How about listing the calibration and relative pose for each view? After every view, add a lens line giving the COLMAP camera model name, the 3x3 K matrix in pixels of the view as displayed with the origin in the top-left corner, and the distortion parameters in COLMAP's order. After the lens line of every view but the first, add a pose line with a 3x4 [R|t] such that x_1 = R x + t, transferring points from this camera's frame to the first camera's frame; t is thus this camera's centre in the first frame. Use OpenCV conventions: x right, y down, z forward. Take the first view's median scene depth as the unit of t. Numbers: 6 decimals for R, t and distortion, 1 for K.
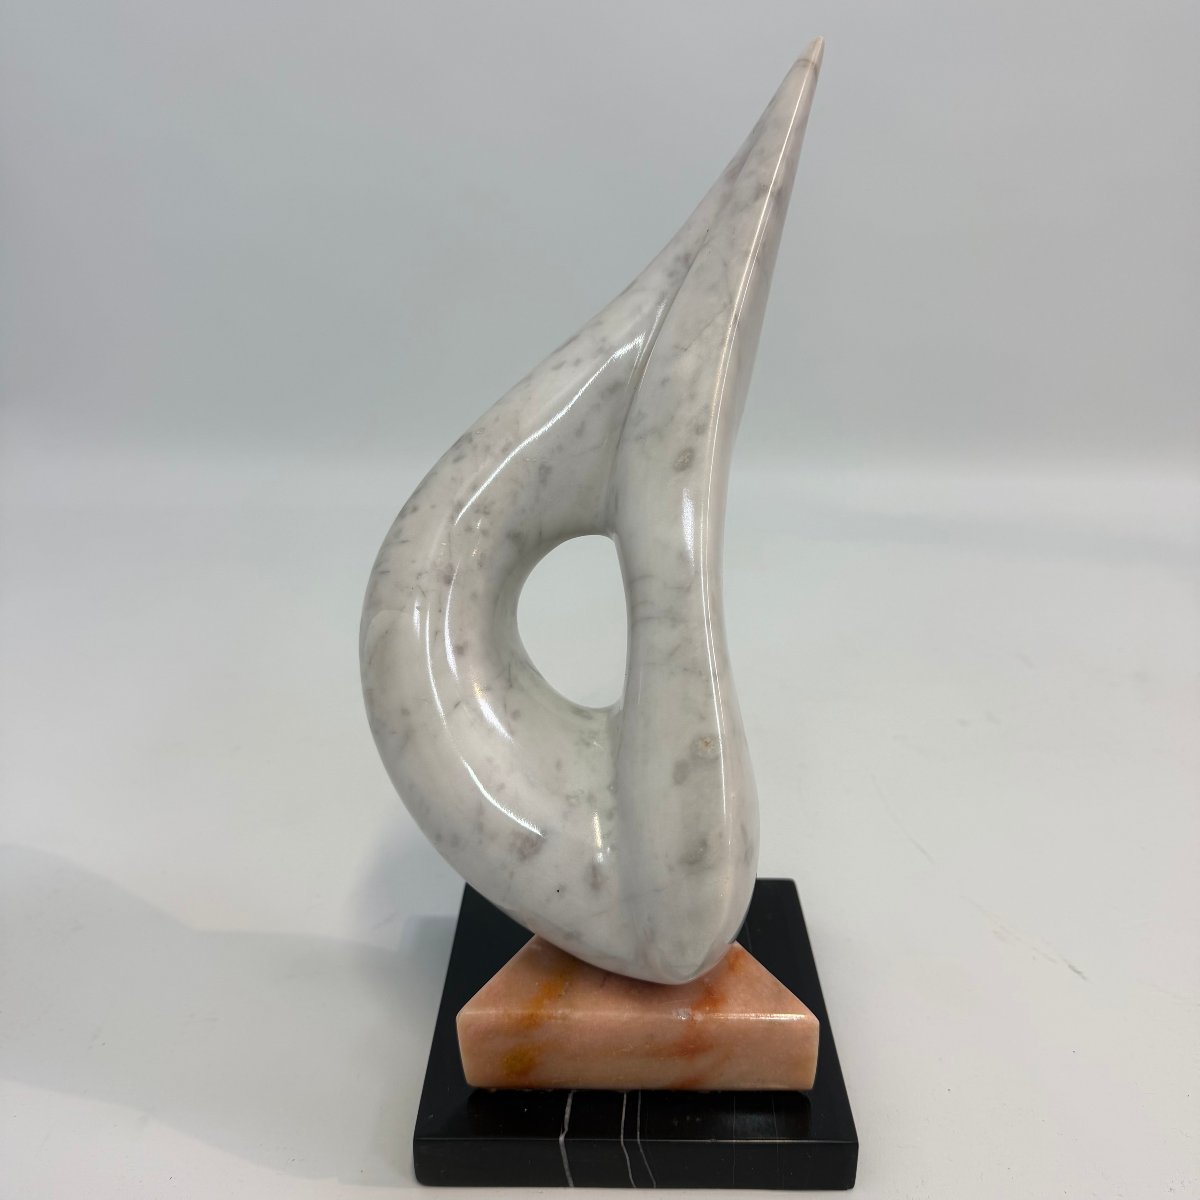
lens RADIAL K [[1130.2, 0, 593.2], [0, 1130.2, 602.1], [0, 0, 1]] dist [0.176564, -0.442630]
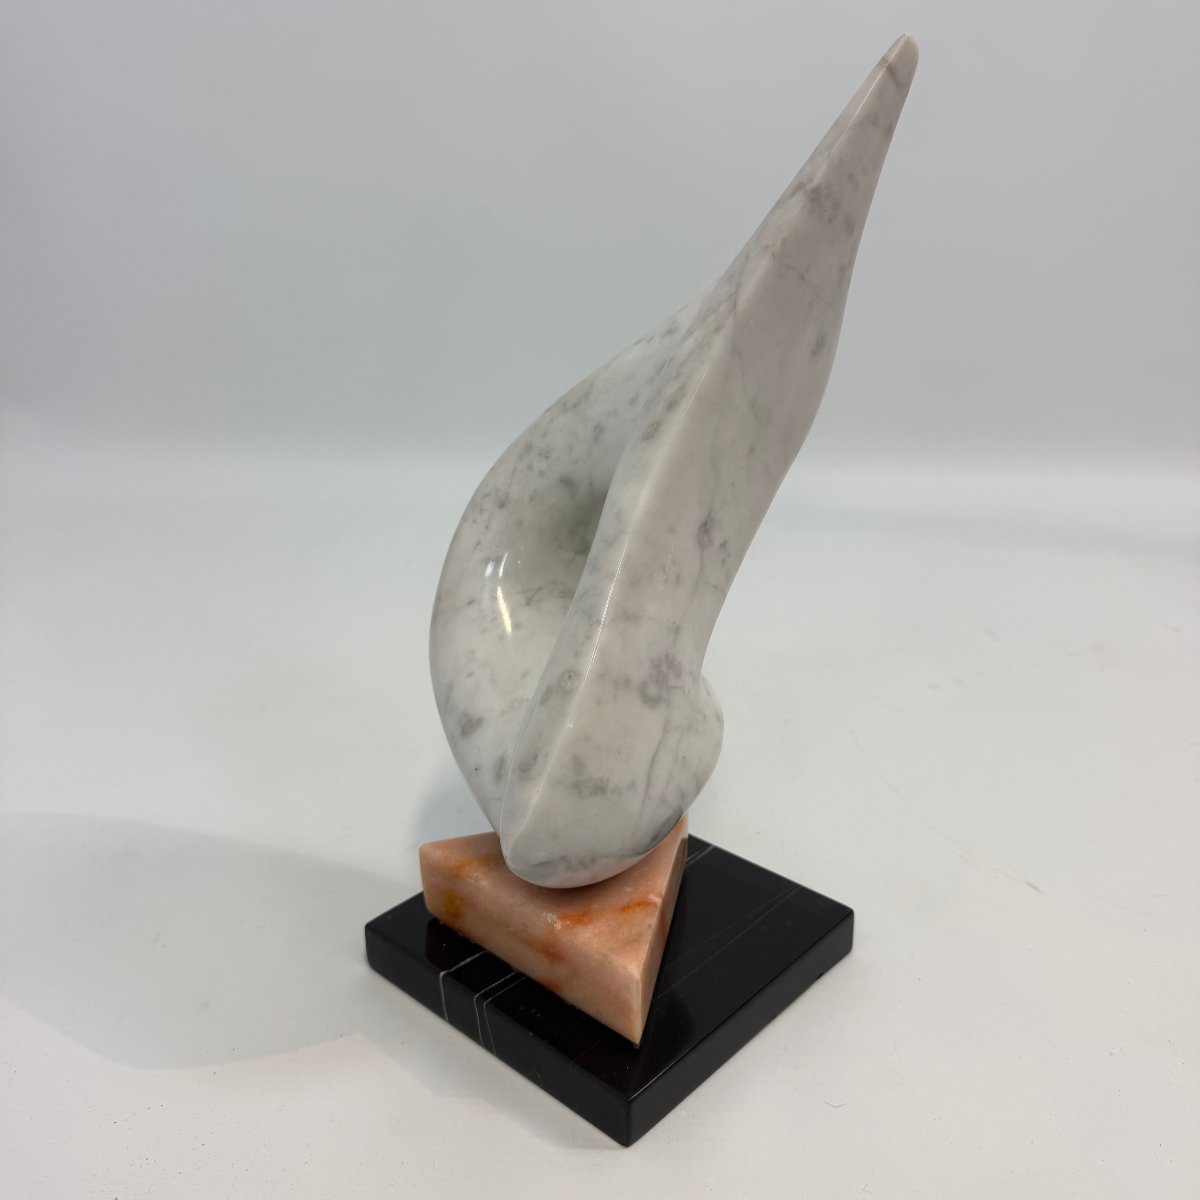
lens RADIAL K [[1130.2, 0, 593.2], [0, 1130.2, 602.1], [0, 0, 1]] dist [0.176564, -0.442630]
pose [[0.749913, 0.233812, -0.618840, 0.716719], [-0.243496, 0.967343, 0.070415, -0.027899], [0.615094, 0.097880, 0.782355, 0.121525]]
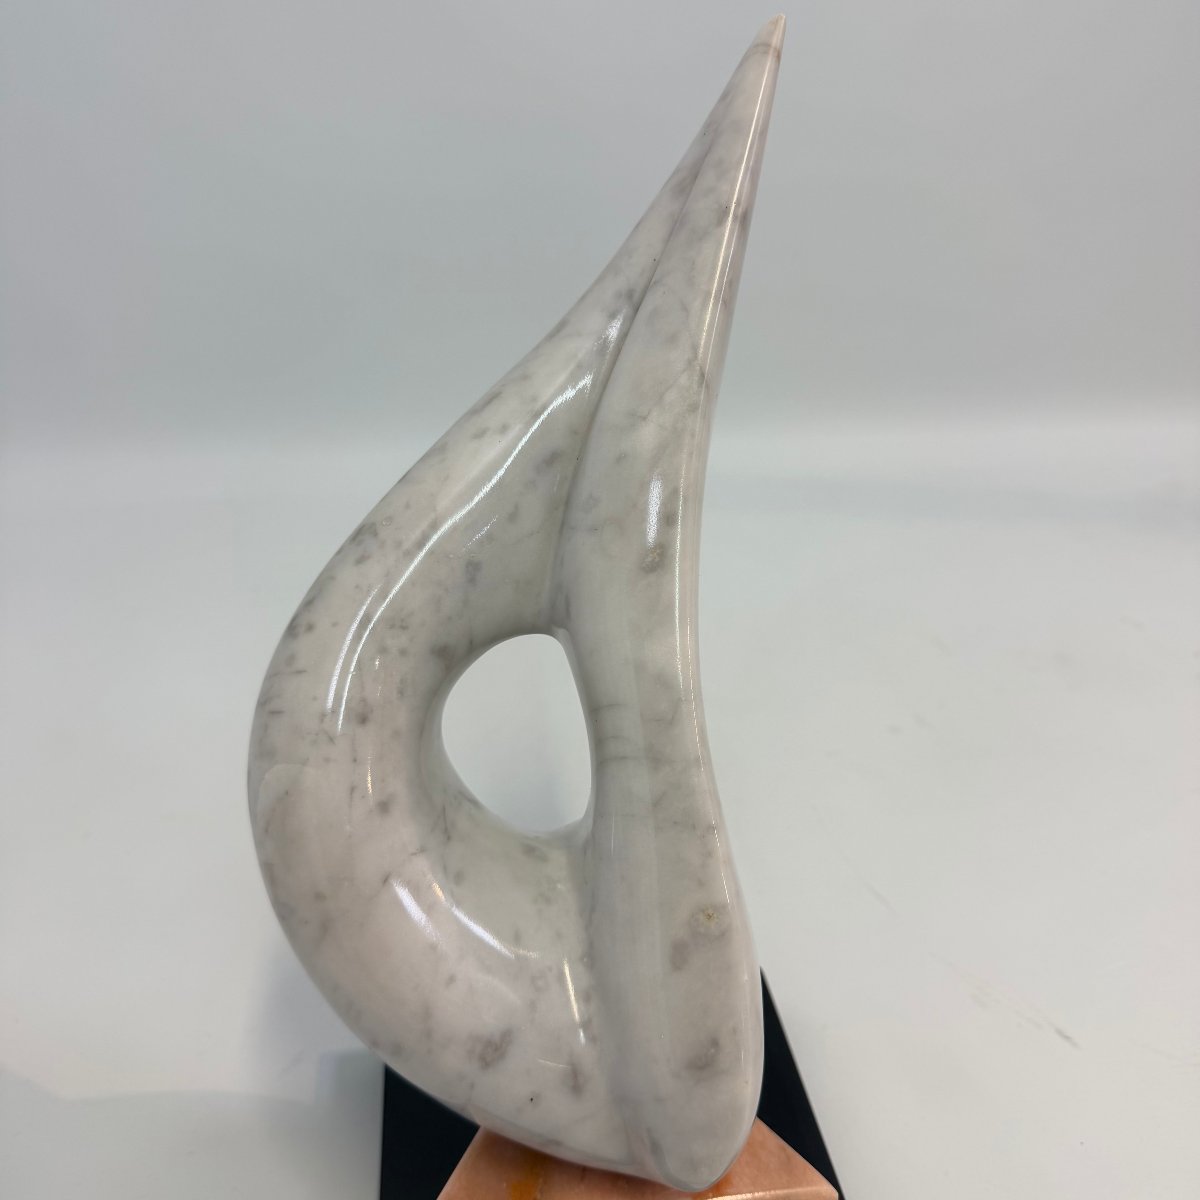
lens RADIAL K [[1137.8, 0, 600.0], [0, 1137.8, 600.0], [0, 0, 1]] dist [0.179207, -0.470976]
pose [[0.988631, -0.068039, 0.134089, -0.065187], [0.059175, 0.995859, 0.069023, -0.146778], [-0.138230, -0.060304, 0.988563, 0.191072]]
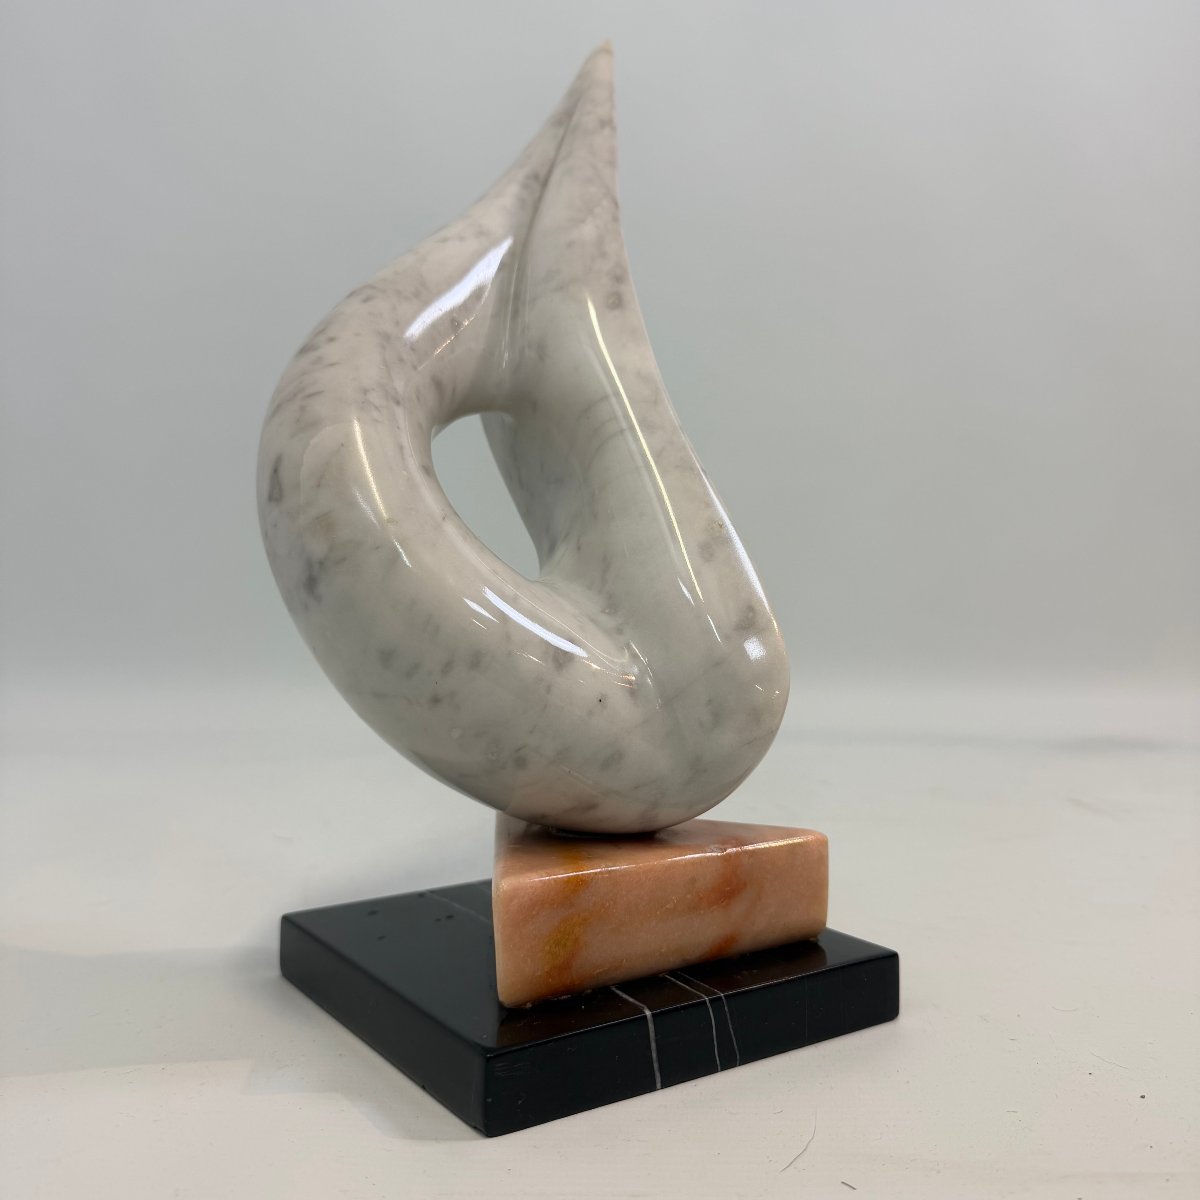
lens RADIAL K [[1130.2, 0, 593.2], [0, 1130.2, 602.1], [0, 0, 1]] dist [0.176564, -0.442630]
pose [[0.816263, 0.007716, 0.577629, -0.510646], [0.197902, 0.935670, -0.292158, 0.412888], [-0.542725, 0.352792, 0.762226, 0.296775]]
